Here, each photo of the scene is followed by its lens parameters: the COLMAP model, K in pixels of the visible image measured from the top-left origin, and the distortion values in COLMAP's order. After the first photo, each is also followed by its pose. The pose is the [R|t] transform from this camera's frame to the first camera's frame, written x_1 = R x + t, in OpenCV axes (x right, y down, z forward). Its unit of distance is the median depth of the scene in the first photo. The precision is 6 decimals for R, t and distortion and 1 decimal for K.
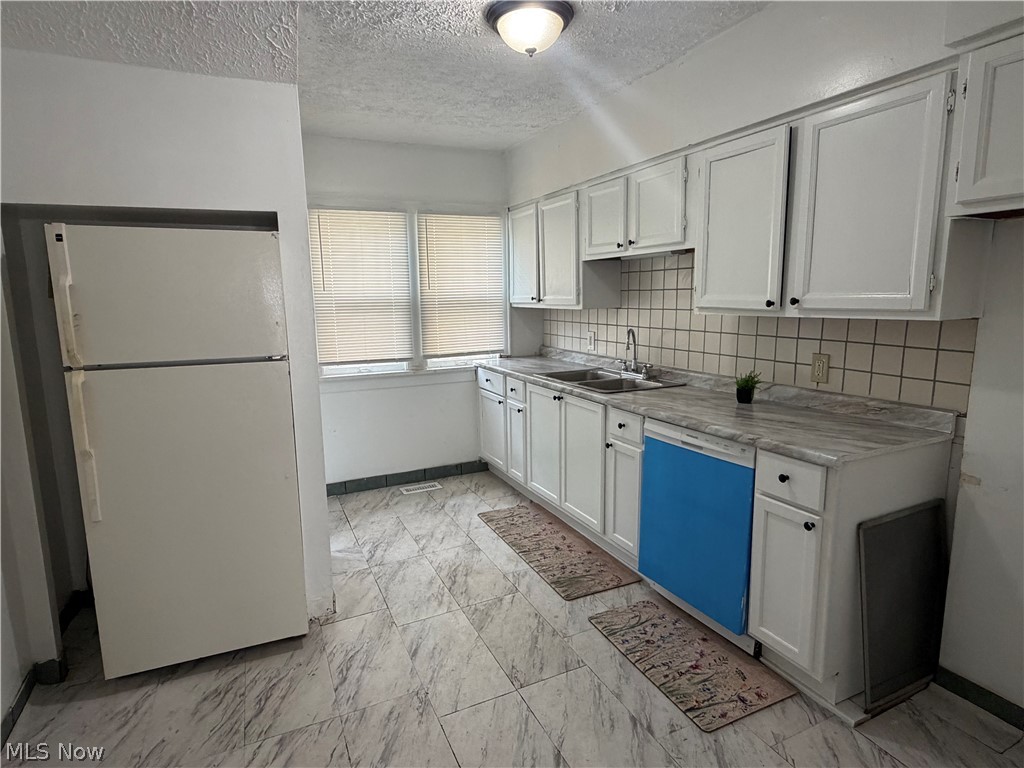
lens RADIAL K [[563.7, 0, 507.3], [0, 563.7, 383.9], [0, 0, 1]] dist [0.003572, 0.000470]
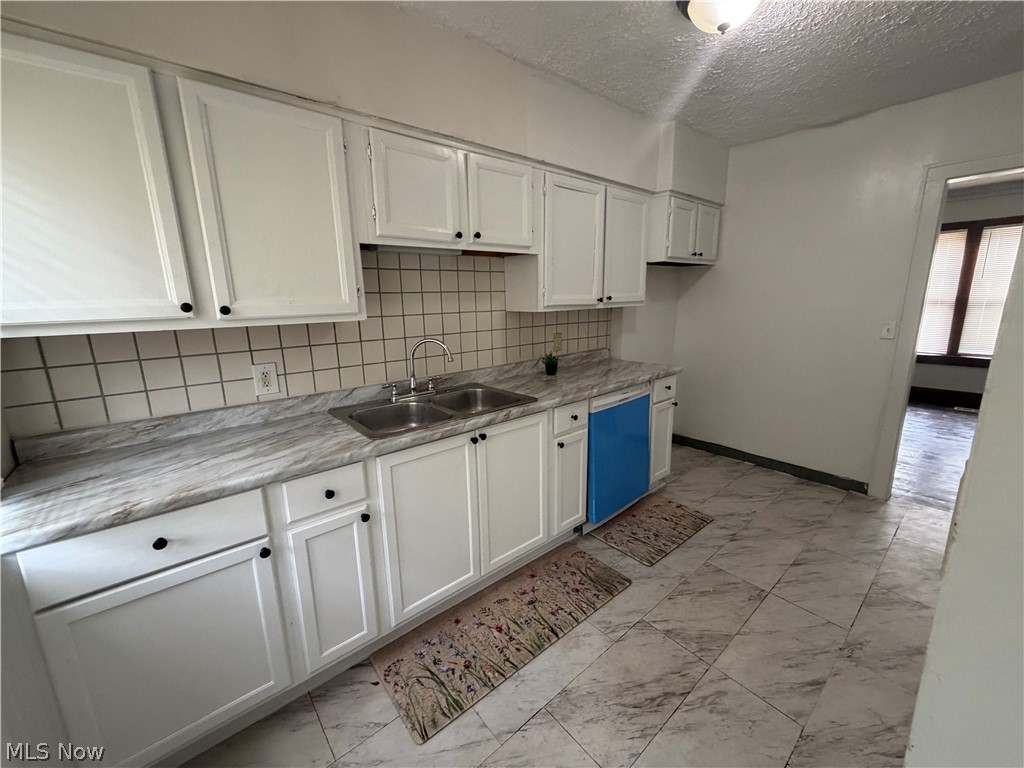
lens RADIAL K [[412.8, 0, 505.0], [0, 412.8, 384.8], [0, 0, 1]] dist [0.001067, -0.000442]
pose [[-0.266797, -0.174012, 0.947913, -0.459496], [0.180319, 0.957183, 0.226466, -0.172992], [-0.946734, 0.231347, -0.223996, 1.207074]]
